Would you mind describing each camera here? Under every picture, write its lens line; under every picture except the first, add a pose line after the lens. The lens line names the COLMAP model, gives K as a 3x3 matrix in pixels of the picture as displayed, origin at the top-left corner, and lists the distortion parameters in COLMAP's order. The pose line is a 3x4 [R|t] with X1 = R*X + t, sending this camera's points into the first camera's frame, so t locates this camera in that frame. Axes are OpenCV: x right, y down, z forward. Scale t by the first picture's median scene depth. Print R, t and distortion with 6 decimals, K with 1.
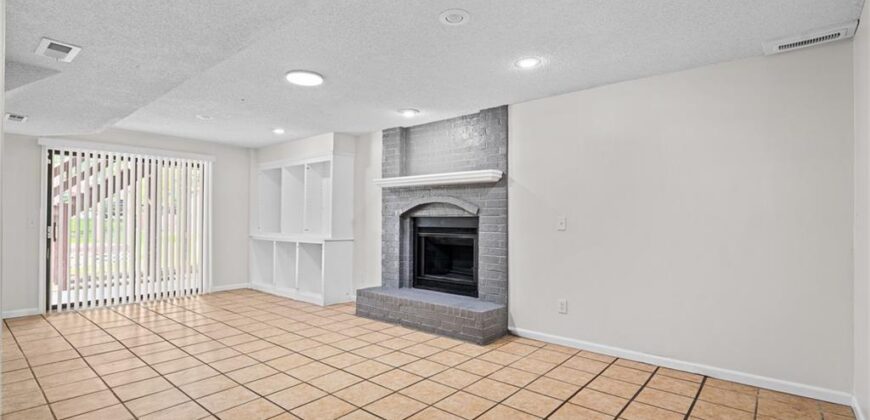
lens RADIAL K [[407.5, 0, 449.1], [0, 407.5, 213.9], [0, 0, 1]] dist [-0.017886, 0.000347]
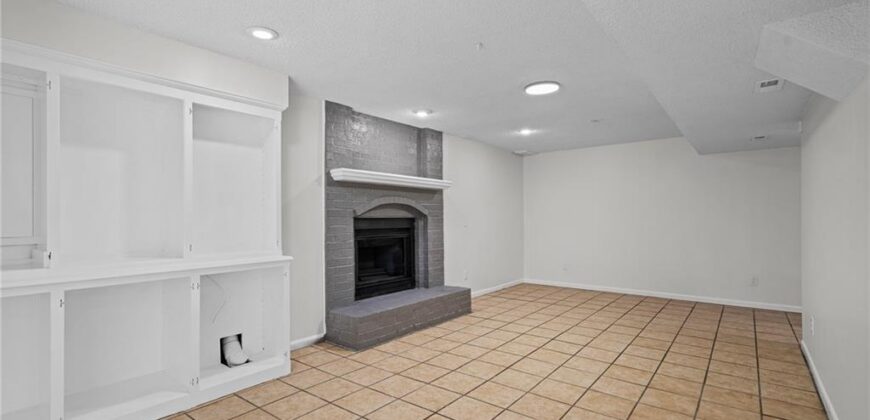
lens RADIAL K [[400.9, 0, 435.0], [0, 400.9, 210.0], [0, 0, 1]] dist [0.041560, 0.000136]
pose [[-0.017869, 0.006308, 0.999820, -1.085922], [-0.016612, 0.999840, -0.006605, -0.007705], [-0.999702, -0.016727, -0.017761, 0.987840]]
